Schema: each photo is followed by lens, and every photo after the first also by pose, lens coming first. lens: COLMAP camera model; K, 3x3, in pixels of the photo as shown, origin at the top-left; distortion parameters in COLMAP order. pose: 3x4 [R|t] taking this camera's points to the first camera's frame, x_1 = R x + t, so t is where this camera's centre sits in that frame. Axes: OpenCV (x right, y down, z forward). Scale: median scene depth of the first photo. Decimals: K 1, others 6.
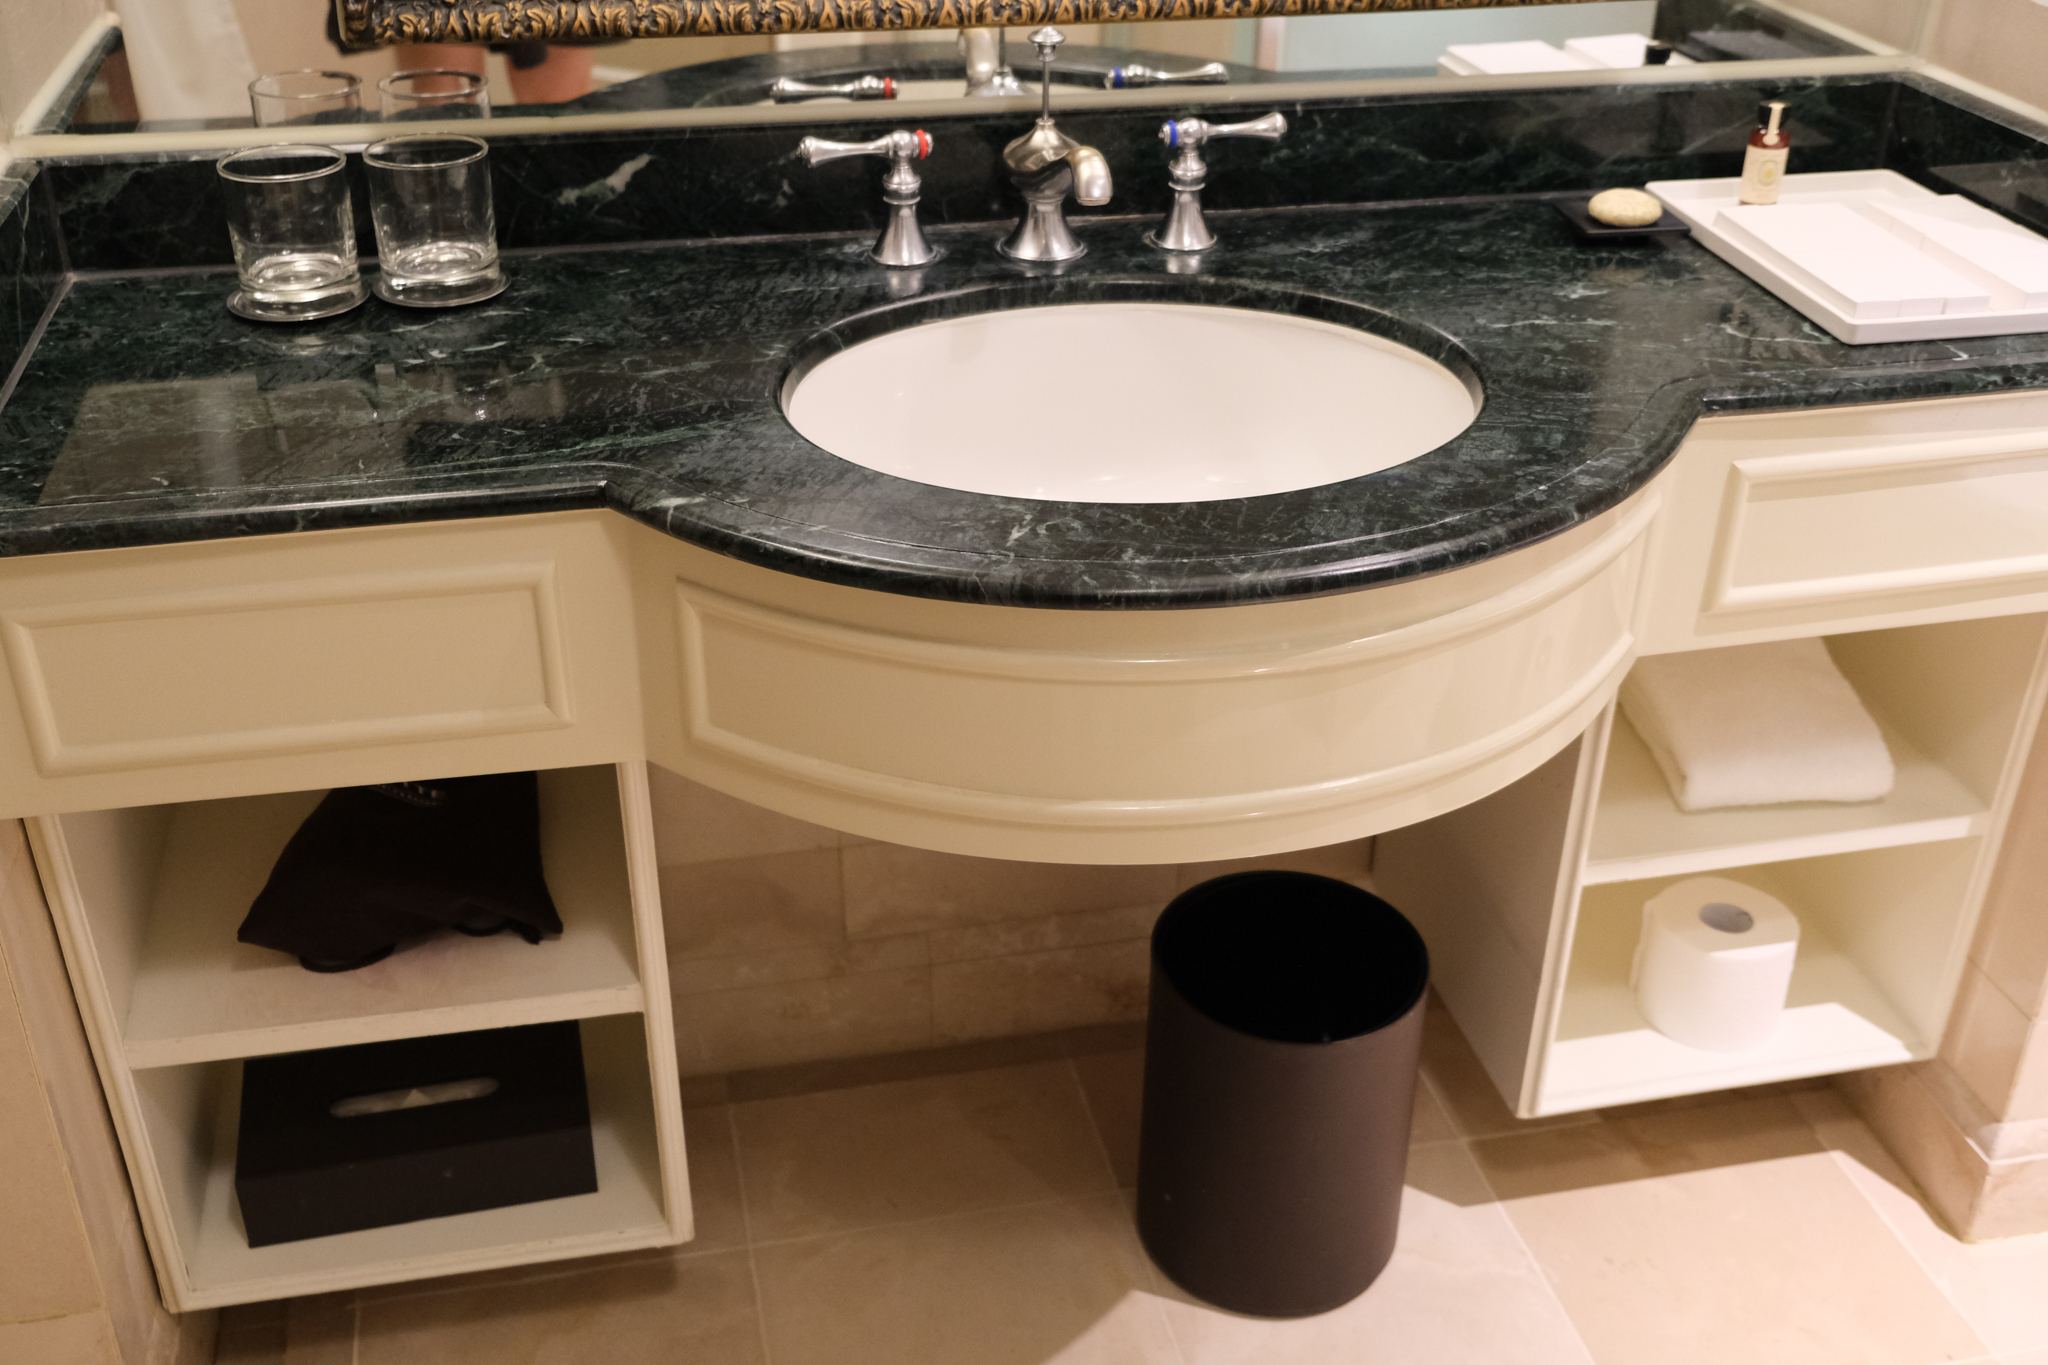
lens RADIAL K [[2181.5, 0, 1024.0], [0, 2181.5, 682.5], [0, 0, 1]] dist [-0.016540, 0.034973]
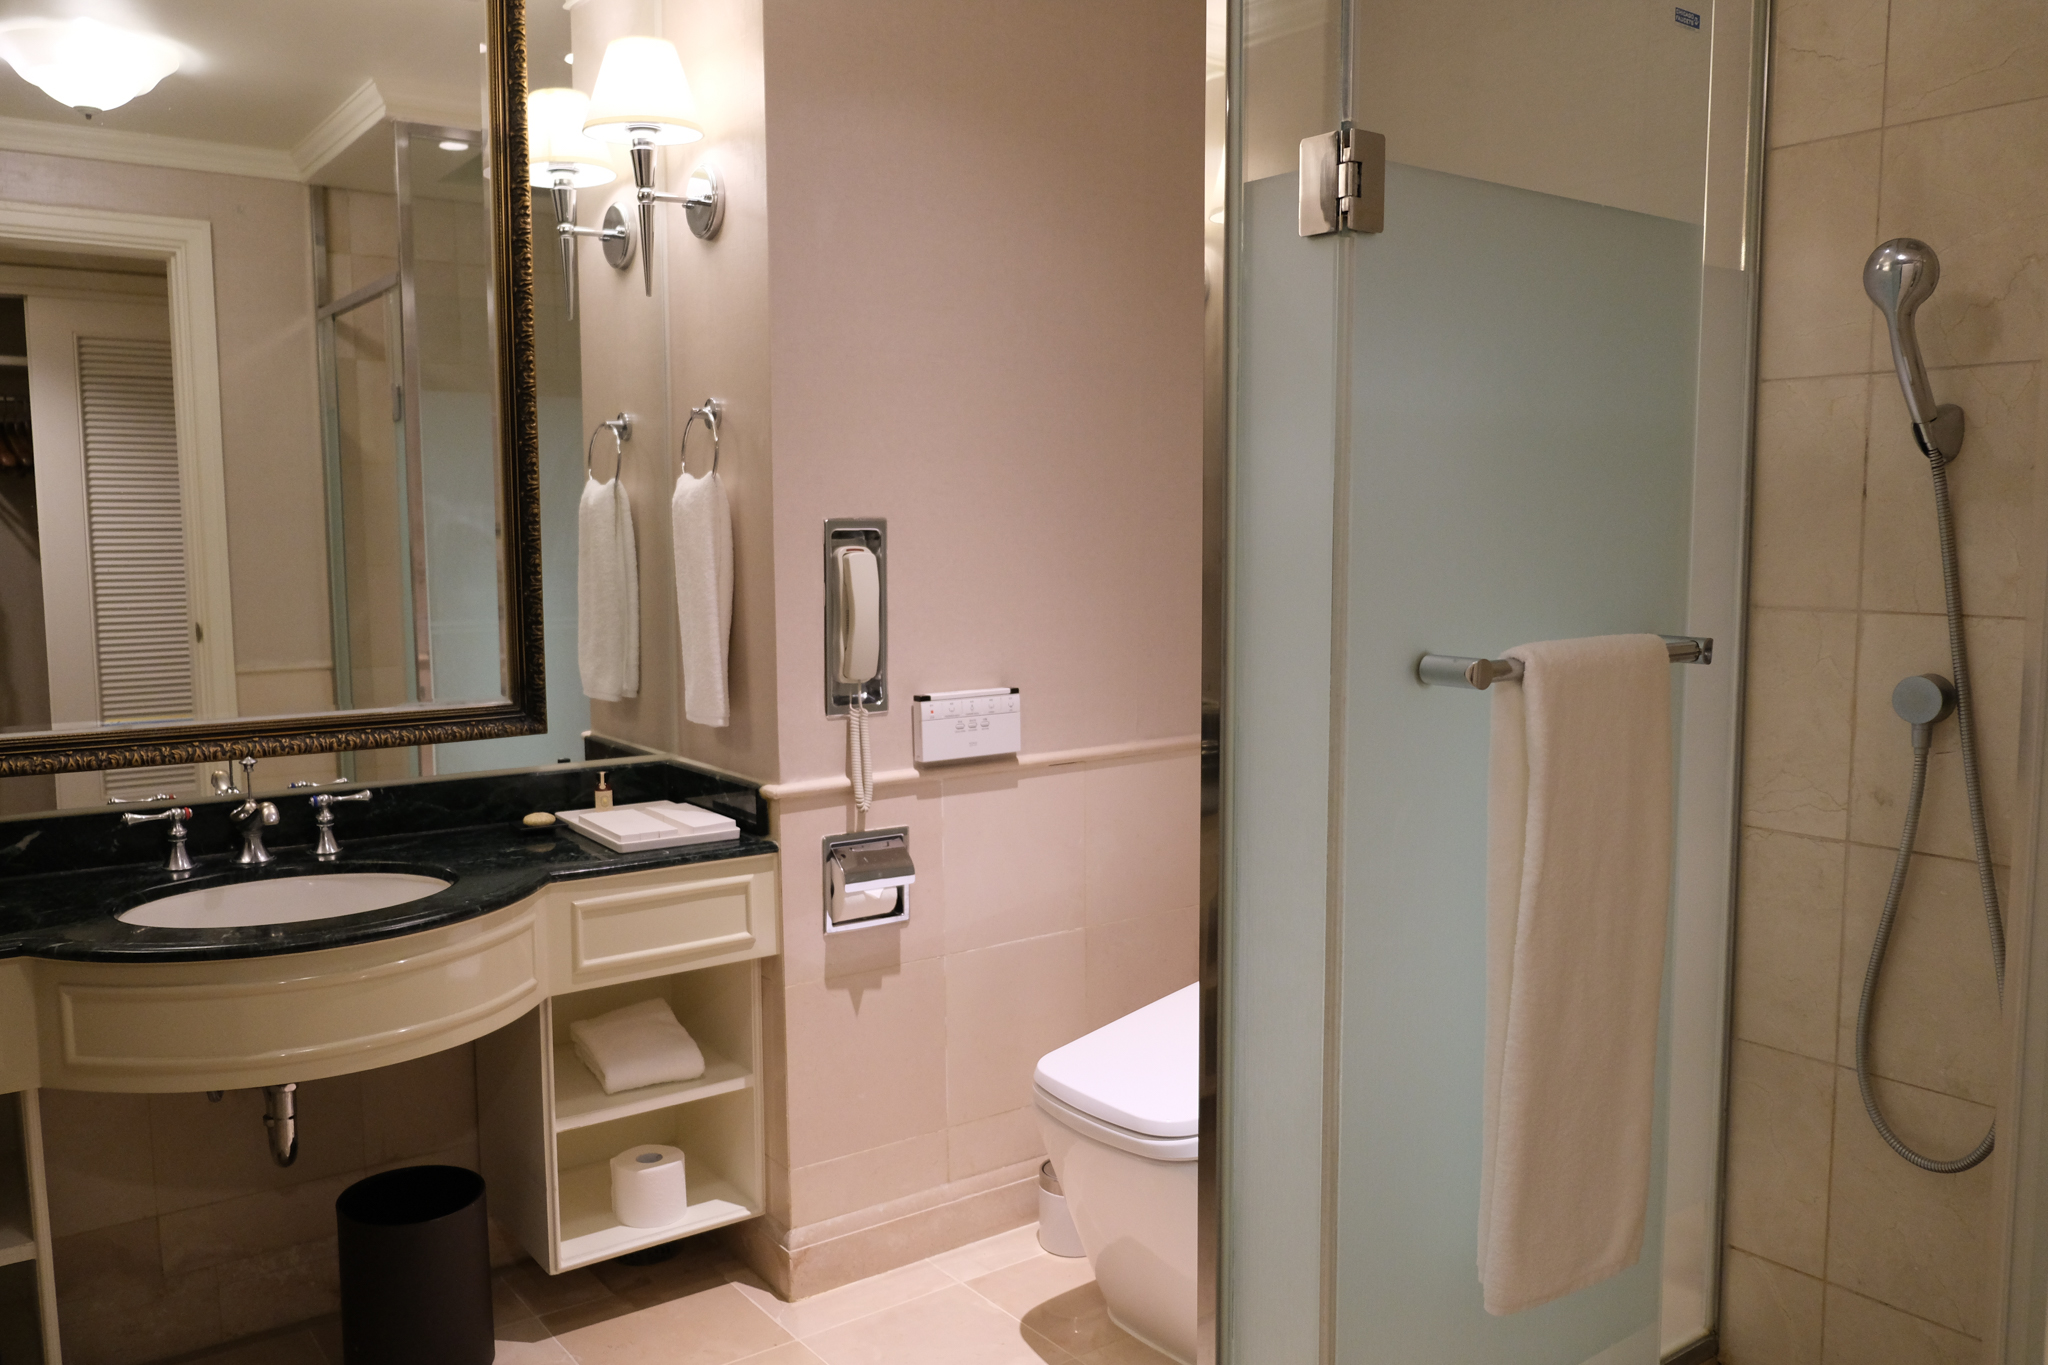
lens RADIAL K [[1581.0, 0, 1022.8], [0, 1581.0, 709.8], [0, 0, 1]] dist [-0.003595, -0.000805]
pose [[0.913671, -0.055990, 0.402580, 0.082594], [0.204071, 0.919771, -0.335226, 0.340685], [-0.351512, 0.388441, 0.851794, -0.641320]]
